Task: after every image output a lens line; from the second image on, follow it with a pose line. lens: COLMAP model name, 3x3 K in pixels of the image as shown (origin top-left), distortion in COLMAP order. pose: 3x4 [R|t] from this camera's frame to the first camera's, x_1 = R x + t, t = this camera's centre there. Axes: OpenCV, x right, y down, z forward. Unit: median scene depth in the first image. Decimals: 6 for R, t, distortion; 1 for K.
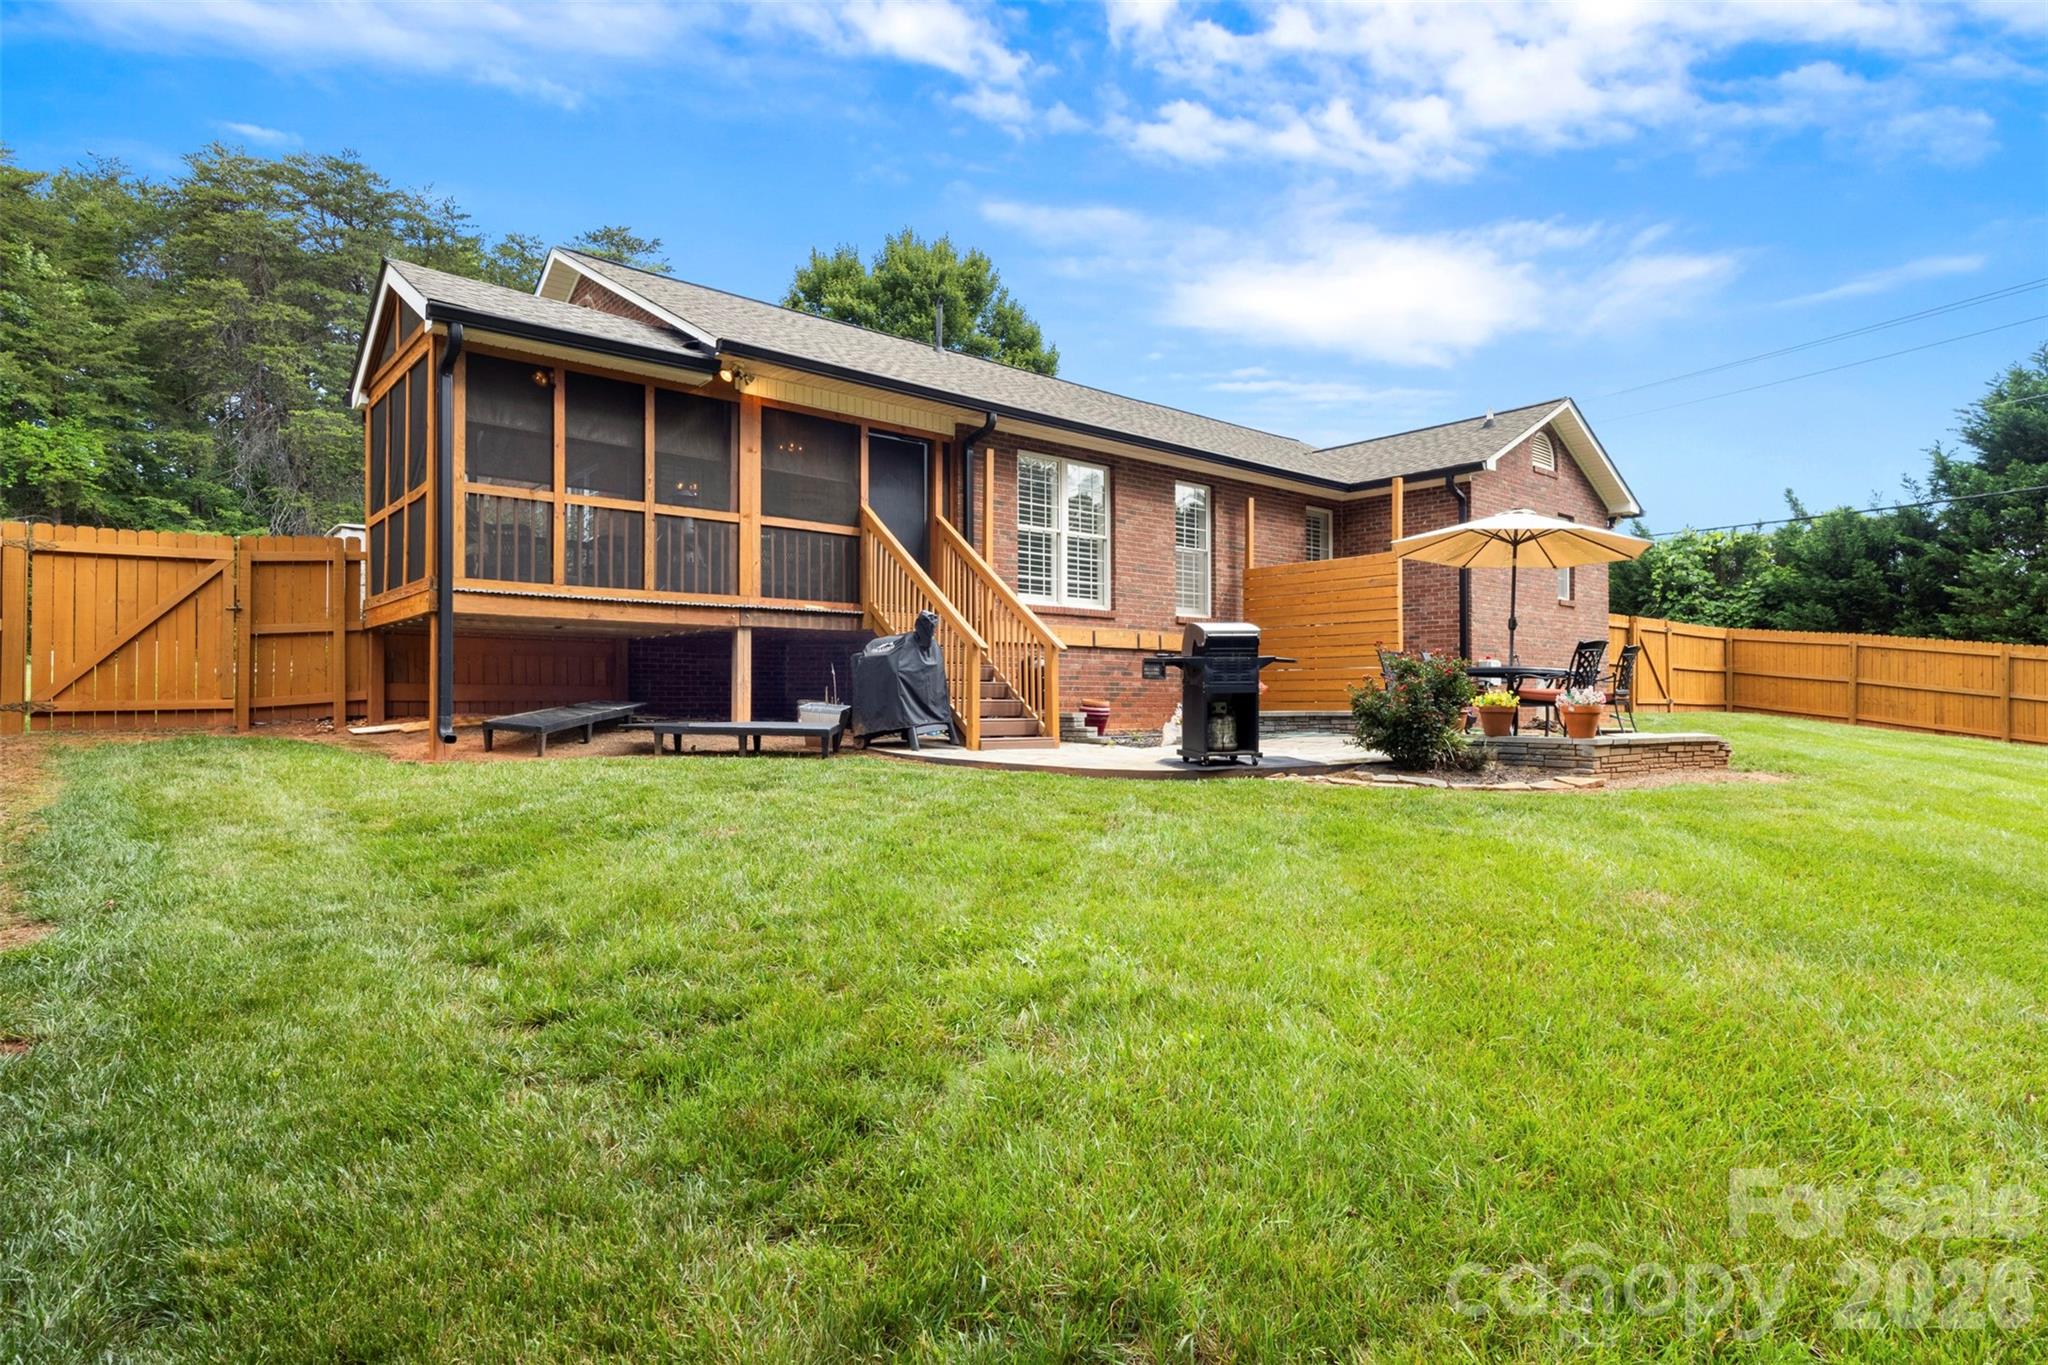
lens RADIAL K [[1108.6, 0, 1013.7], [0, 1108.6, 685.0], [0, 0, 1]] dist [0.003509, 0.004488]
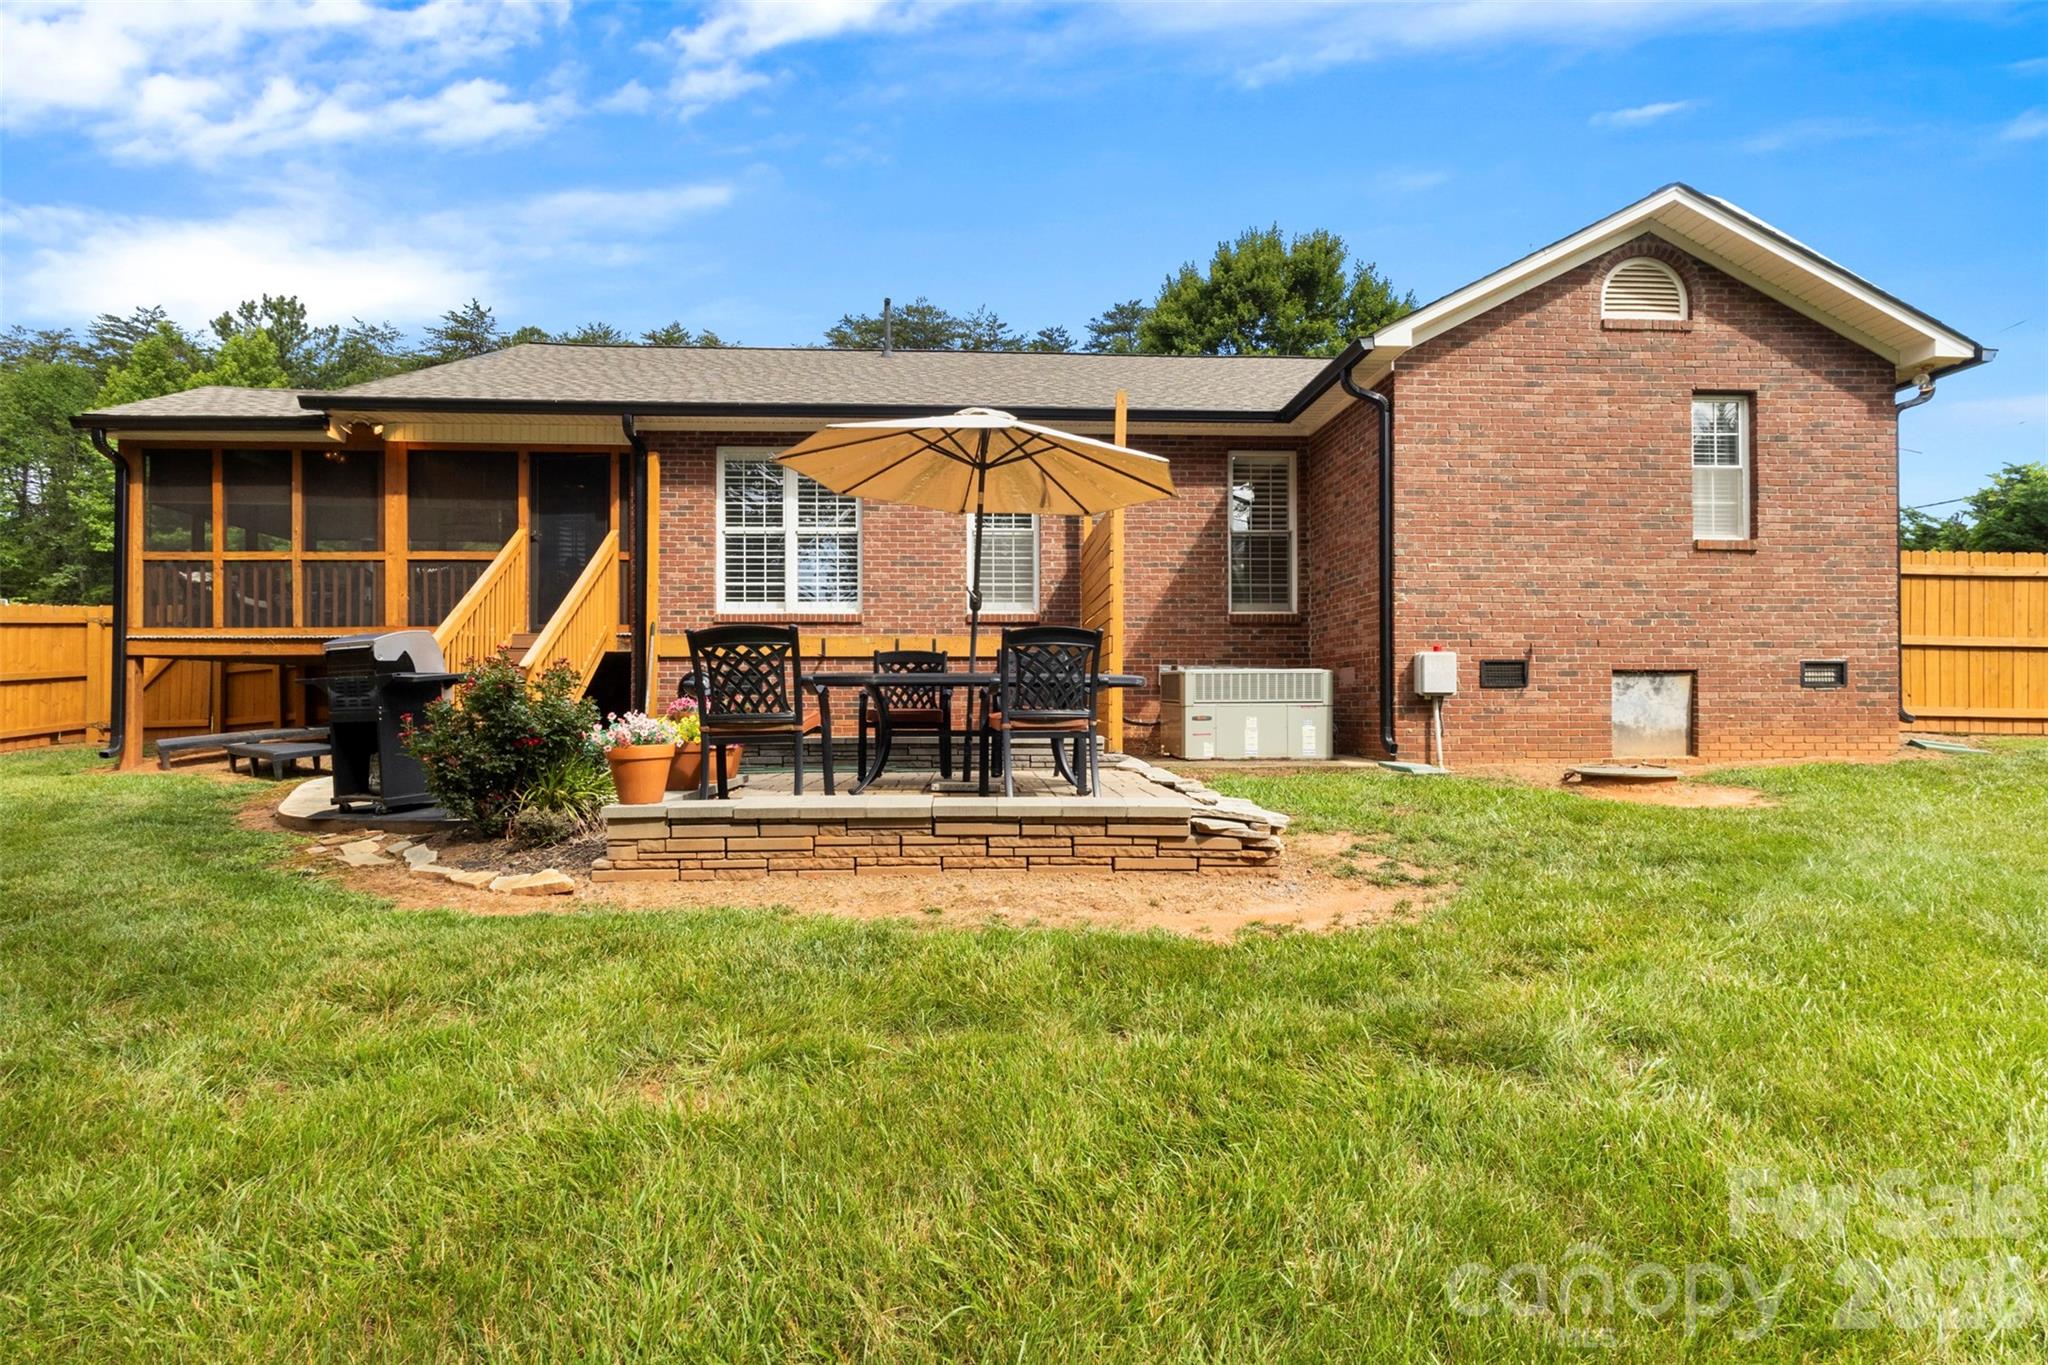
lens RADIAL K [[956.1, 0, 1010.9], [0, 956.1, 691.4], [0, 0, 1]] dist [0.007442, 0.001005]
pose [[0.794361, -0.013300, -0.607300, 0.630923], [0.016100, 0.999870, -0.000838, -0.004003], [0.607233, -0.009112, 0.794472, 0.475136]]
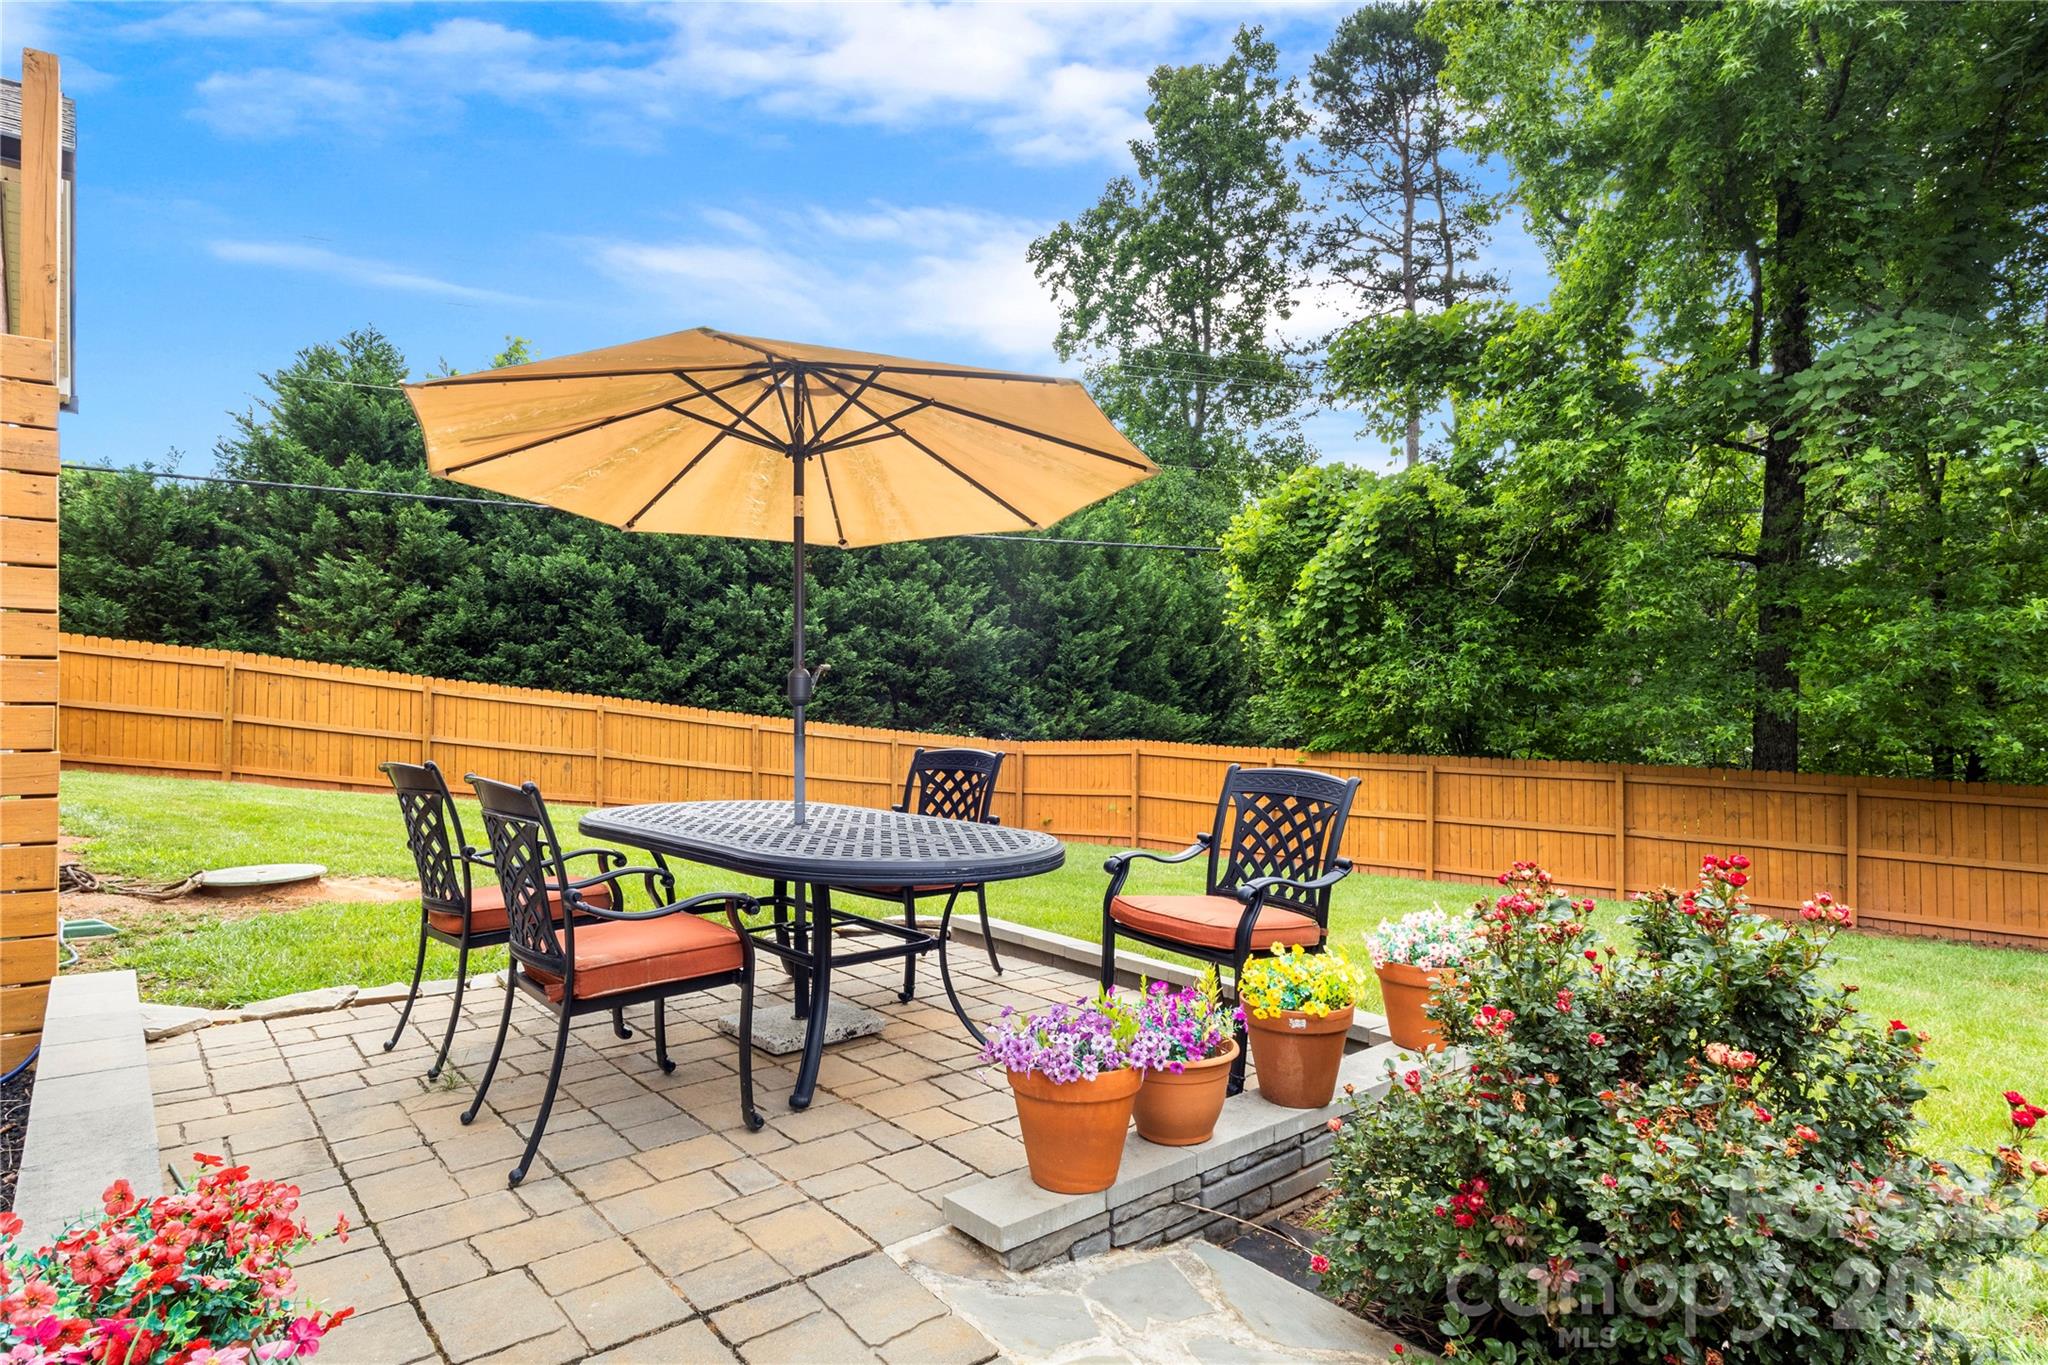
lens RADIAL K [[1108.6, 0, 1021.7], [0, 1108.6, 678.6], [0, 0, 1]] dist [0.003509, 0.004488]
pose [[0.011375, 0.018572, 0.999763, 0.086928], [-0.025550, 0.999506, -0.018277, -0.043098], [-0.999609, -0.025336, 0.011844, 0.742973]]
